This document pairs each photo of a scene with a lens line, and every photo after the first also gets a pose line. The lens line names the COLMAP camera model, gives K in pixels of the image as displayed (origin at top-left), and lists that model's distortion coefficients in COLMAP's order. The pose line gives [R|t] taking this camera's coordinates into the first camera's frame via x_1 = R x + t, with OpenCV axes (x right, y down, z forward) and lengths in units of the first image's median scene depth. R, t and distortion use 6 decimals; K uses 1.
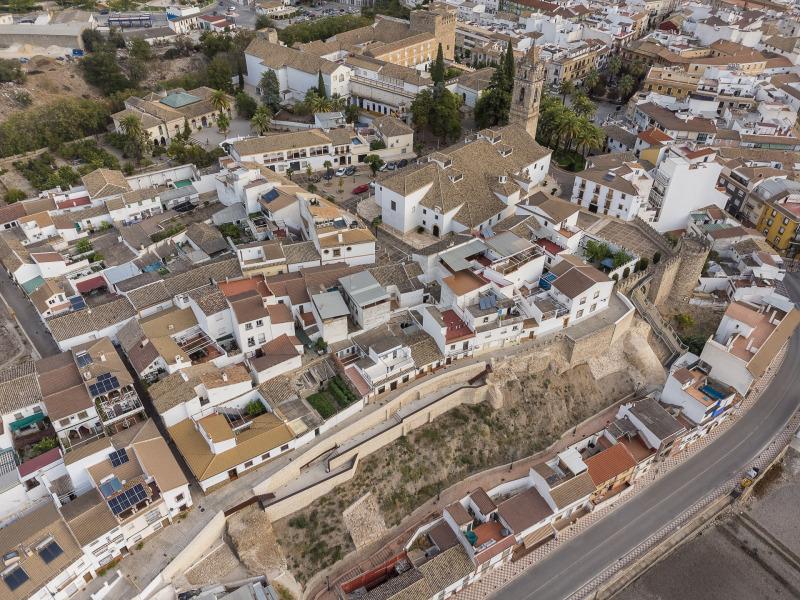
lens RADIAL K [[596.3, 0, 400.0], [0, 596.3, 300.0], [0, 0, 1]] dist [0.015347, -0.001946]
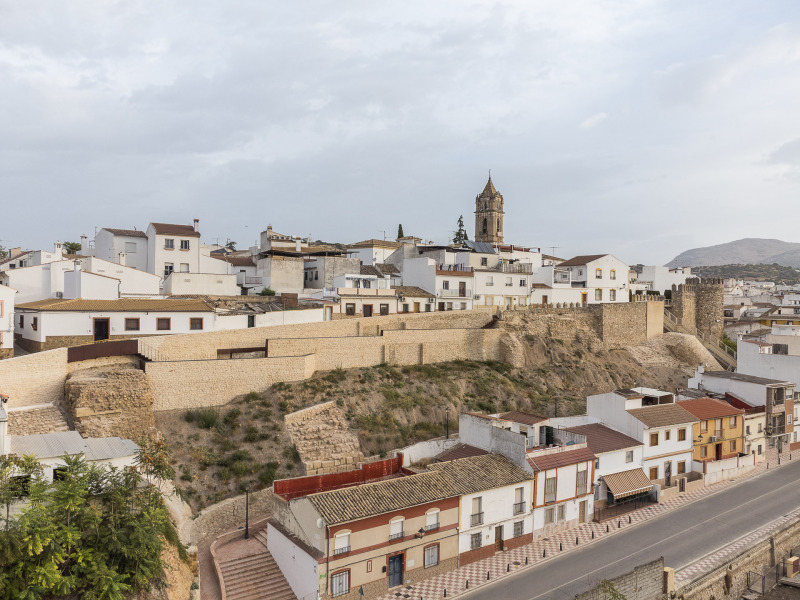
lens RADIAL K [[604.8, 0, 400.0], [0, 604.8, 300.0], [0, 0, 1]] dist [0.020354, -0.002626]
pose [[0.996872, -0.001995, 0.079002, -0.029655], [0.049475, 0.795293, -0.604203, 0.575913], [-0.061624, 0.606222, 0.792904, 0.437814]]
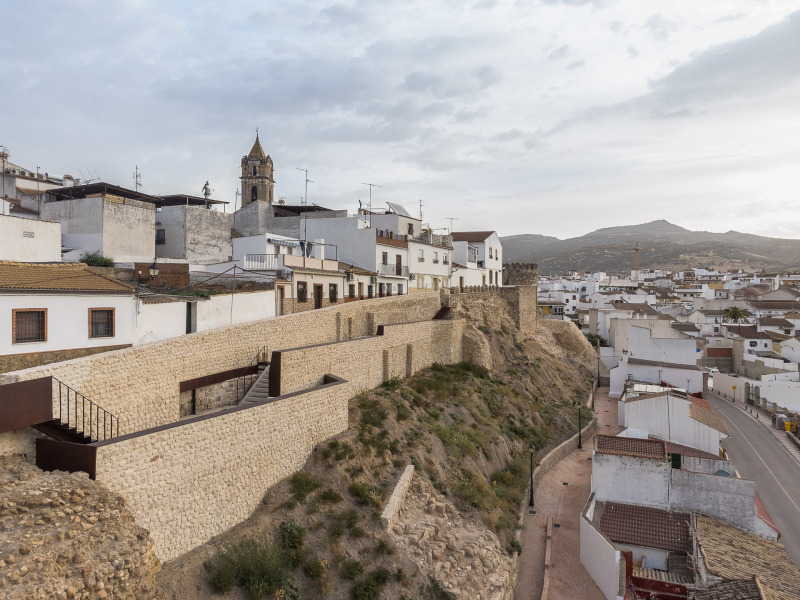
lens RADIAL K [[613.9, 0, 400.0], [0, 613.9, 300.0], [0, 0, 1]] dist [0.069661, -0.000590]
pose [[0.794295, -0.011860, 0.607417, -0.234697], [0.371986, 0.799976, -0.470812, 0.381533], [-0.480335, 0.599914, 0.639829, 0.710749]]
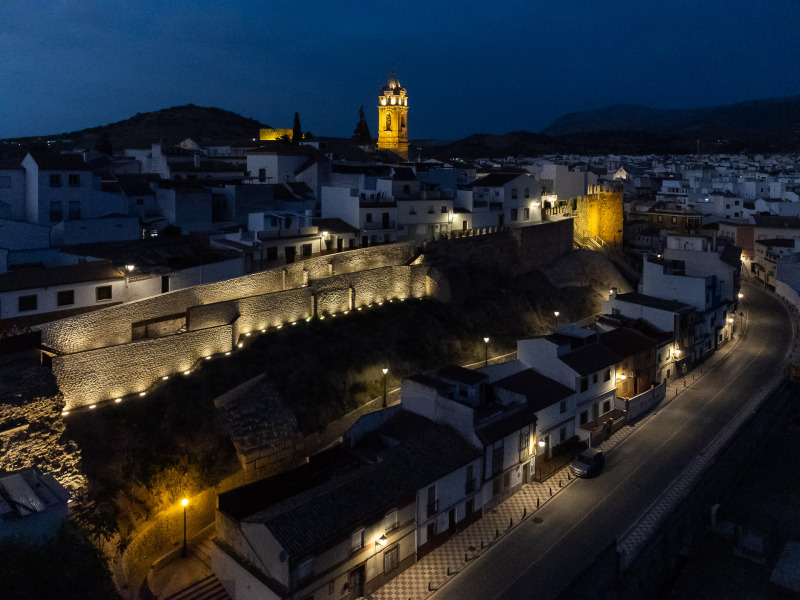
lens RADIAL K [[635.2, 0, 406.2], [0, 635.2, 172.1], [0, 0, 1]] dist [0.011301, -0.015582]
pose [[0.962420, -0.009239, 0.271409, -0.077781], [0.169872, 0.800234, -0.575125, 0.503439], [-0.211877, 0.599616, 0.771731, 0.393713]]
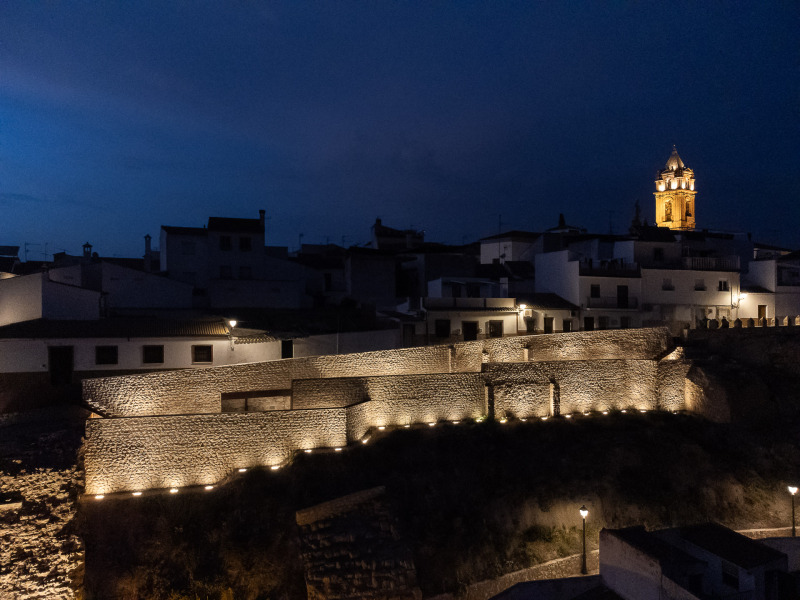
lens RADIAL K [[615.8, 0, 392.1], [0, 615.8, 282.6], [0, 0, 1]] dist [0.015468, -0.003448]
pose [[0.977120, -0.012221, -0.212337, 0.033951], [-0.123921, 0.778674, -0.615069, 0.432556], [0.172858, 0.627309, 0.759344, 0.605658]]
